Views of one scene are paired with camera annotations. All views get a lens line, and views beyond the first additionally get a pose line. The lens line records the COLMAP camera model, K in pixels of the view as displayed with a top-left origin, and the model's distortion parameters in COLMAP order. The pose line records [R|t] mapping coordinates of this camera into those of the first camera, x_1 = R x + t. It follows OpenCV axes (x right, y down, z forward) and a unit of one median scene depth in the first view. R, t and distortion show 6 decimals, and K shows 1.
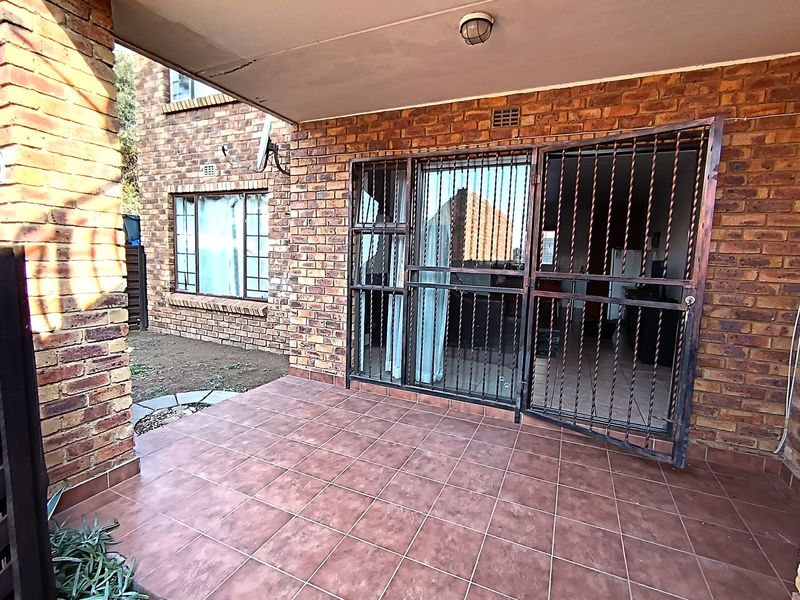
lens RADIAL K [[379.9, 0, 404.6], [0, 379.9, 297.8], [0, 0, 1]] dist [0.002565, 0.000007]
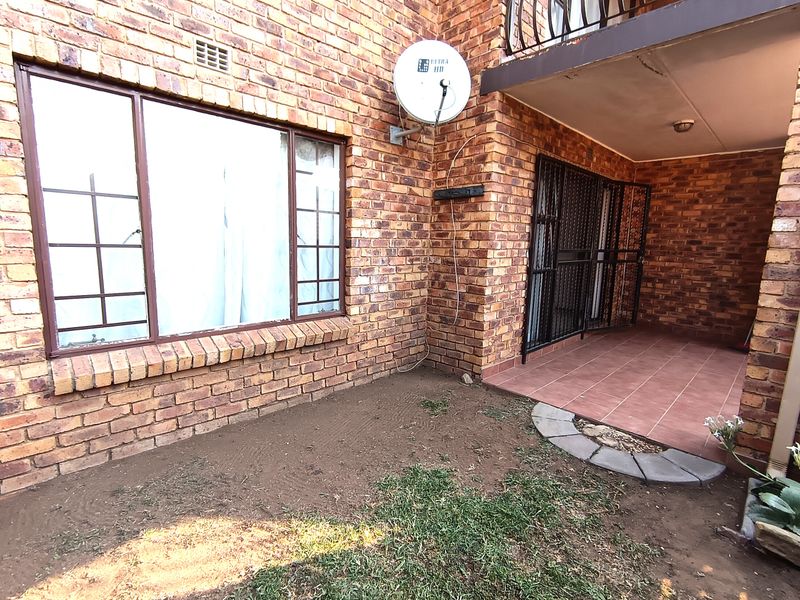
lens RADIAL K [[379.9, 0, 402.3], [0, 379.9, 297.3], [0, 0, 1]] dist [0.002565, 0.000007]
pose [[0.370778, -0.165702, 0.913820, -1.229568], [0.091656, 0.985680, 0.141543, -0.137921], [-0.924188, 0.031276, 0.380656, 0.881768]]
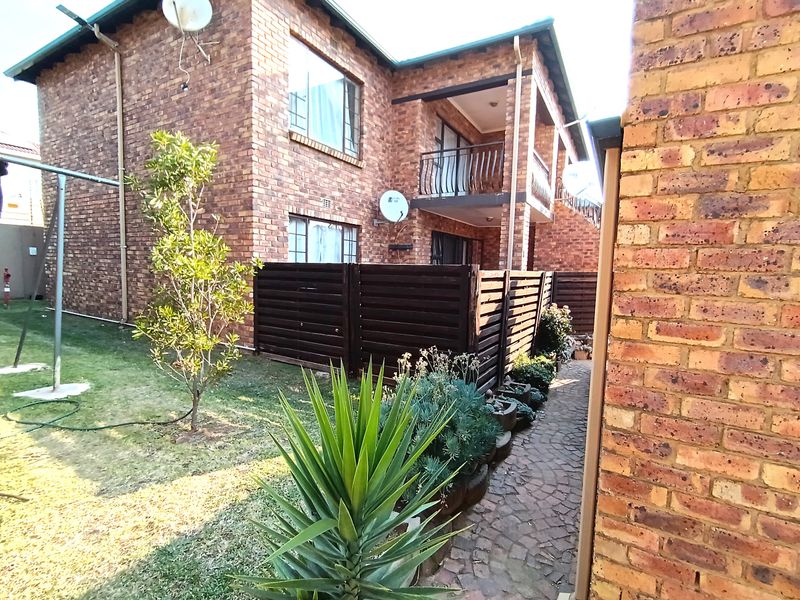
lens RADIAL K [[379.9, 0, 400.9], [0, 379.9, 300.6], [0, 0, 1]] dist [0.002565, 0.000007]
pose [[0.105683, -0.119004, 0.987253, -2.480679], [0.087417, 0.990081, 0.109987, -0.181185], [-0.990550, 0.074679, 0.115037, 0.877194]]
